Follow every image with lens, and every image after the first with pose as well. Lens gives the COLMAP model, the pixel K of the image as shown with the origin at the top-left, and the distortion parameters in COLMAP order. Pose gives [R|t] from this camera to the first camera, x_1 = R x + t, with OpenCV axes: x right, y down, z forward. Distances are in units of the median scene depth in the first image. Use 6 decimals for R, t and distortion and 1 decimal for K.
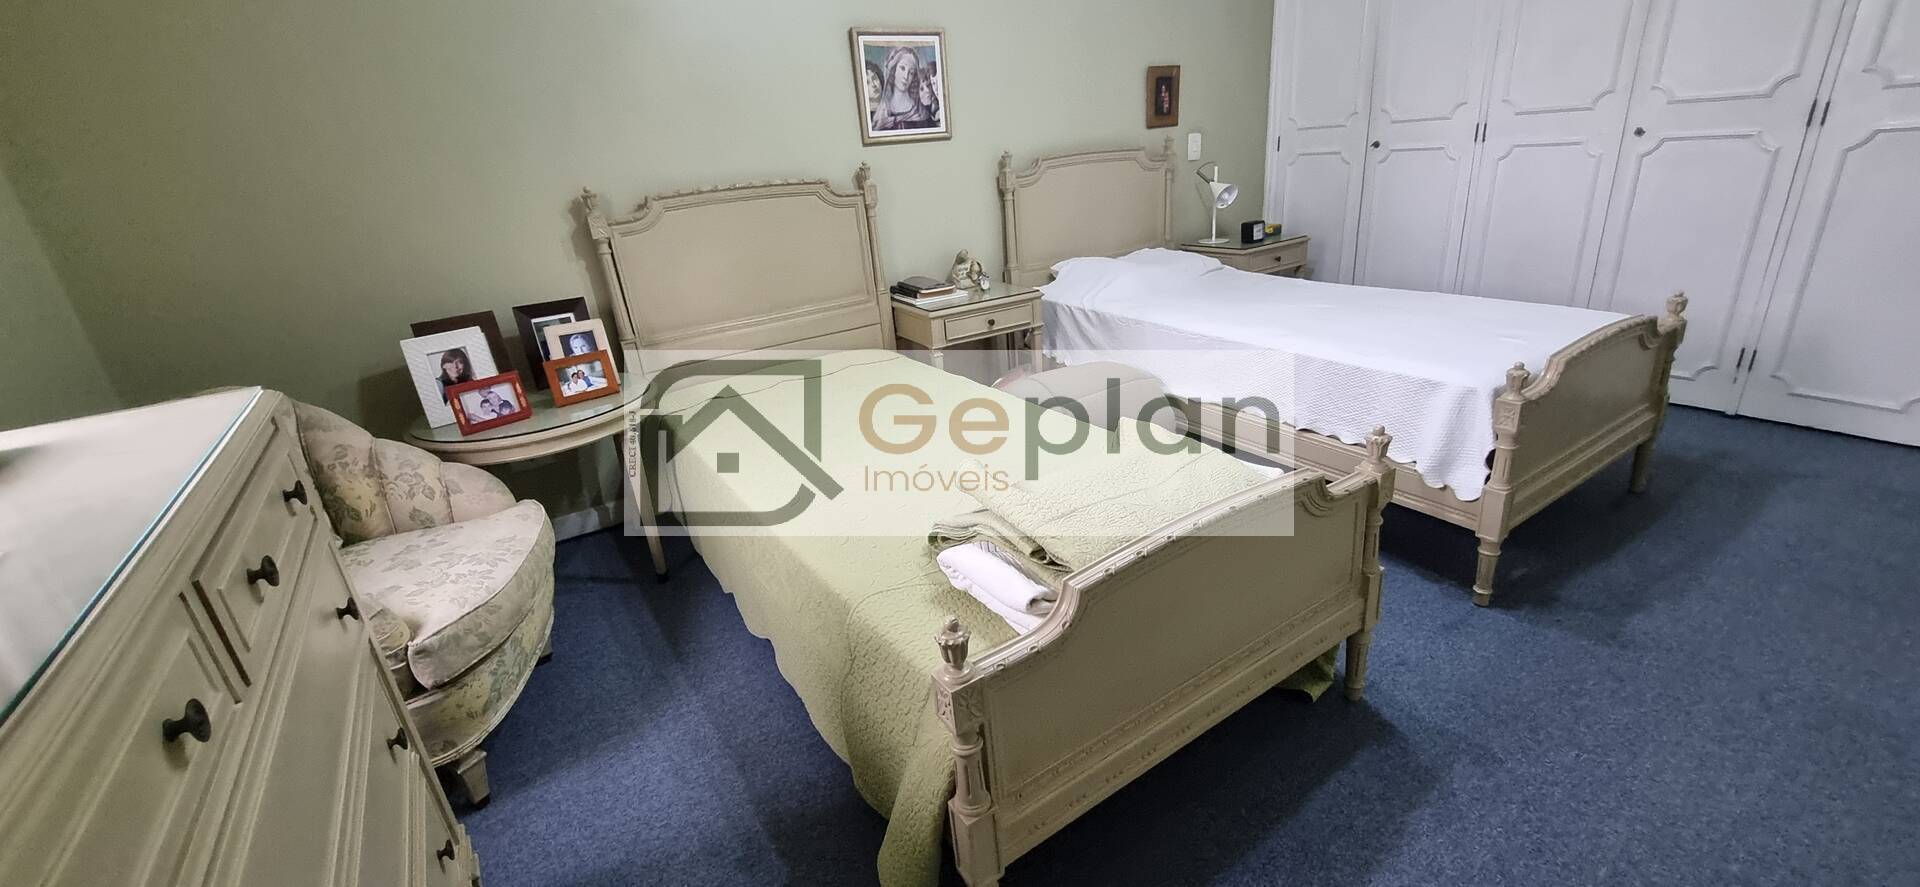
lens RADIAL K [[776.8, 0, 972.6], [0, 776.8, 440.9], [0, 0, 1]] dist [0.000890, 0.000170]
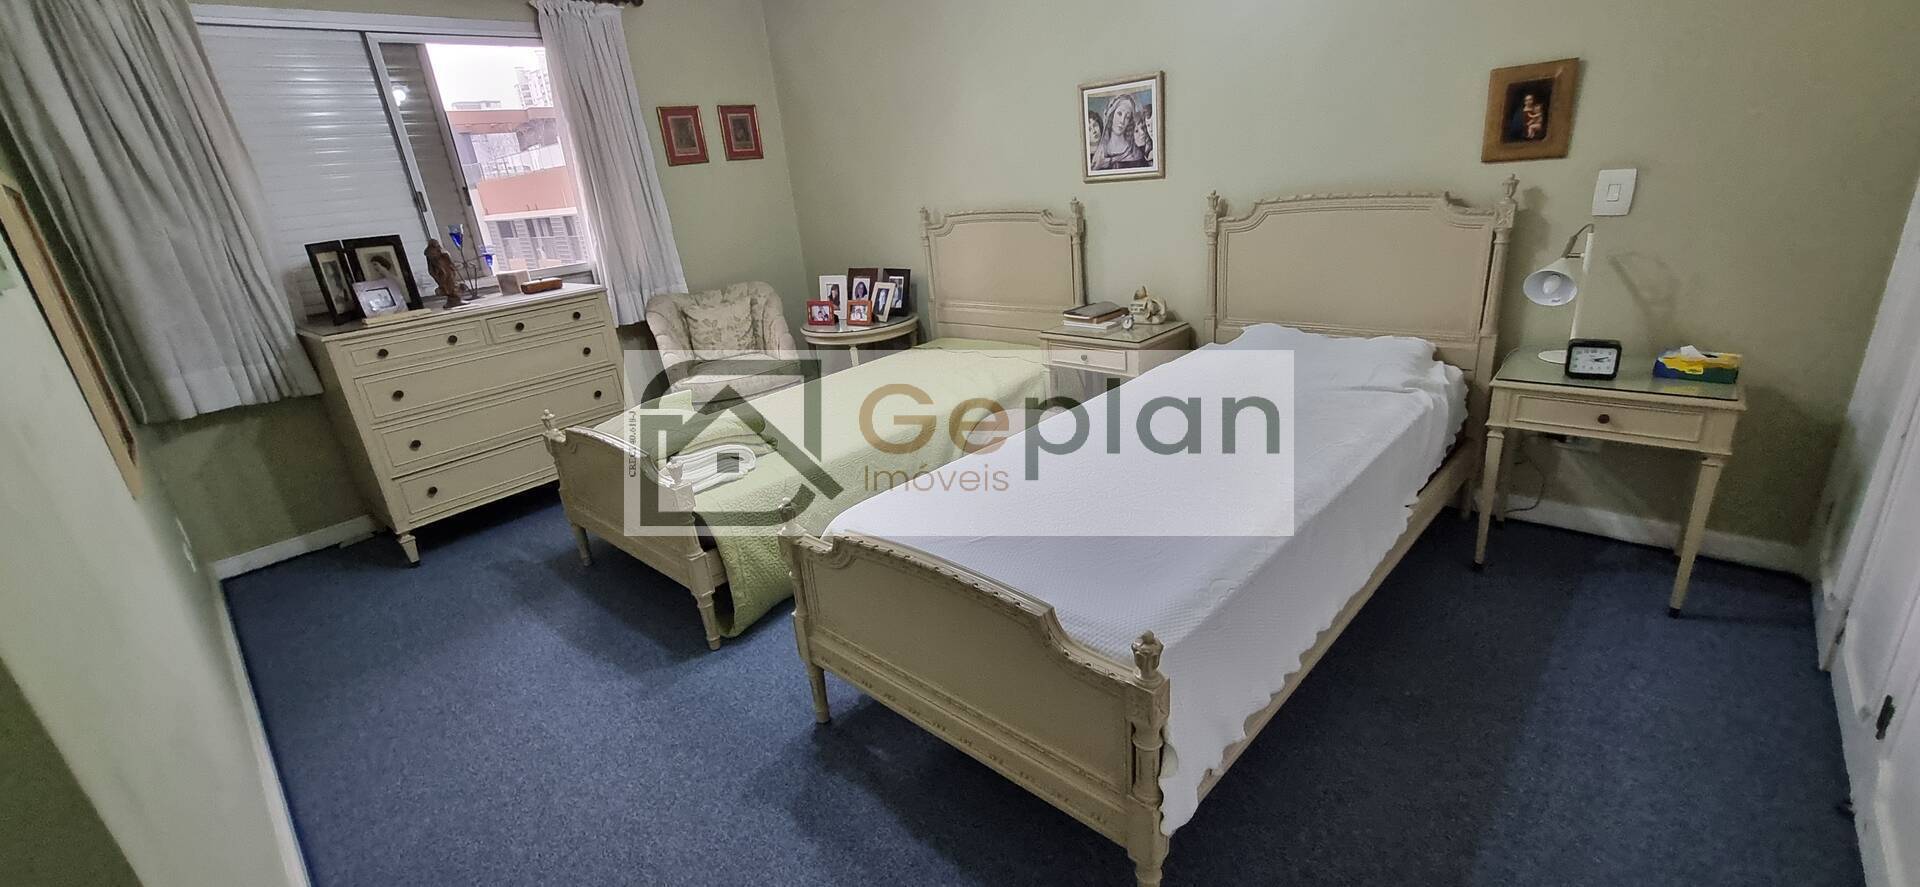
lens RADIAL K [[776.8, 0, 973.2], [0, 776.8, 448.1], [0, 0, 1]] dist [0.000890, 0.000170]
pose [[0.234427, 0.380994, -0.894364, 1.005119], [-0.283049, 0.906892, 0.312139, -0.332462], [0.930015, 0.179975, 0.320440, 0.537323]]
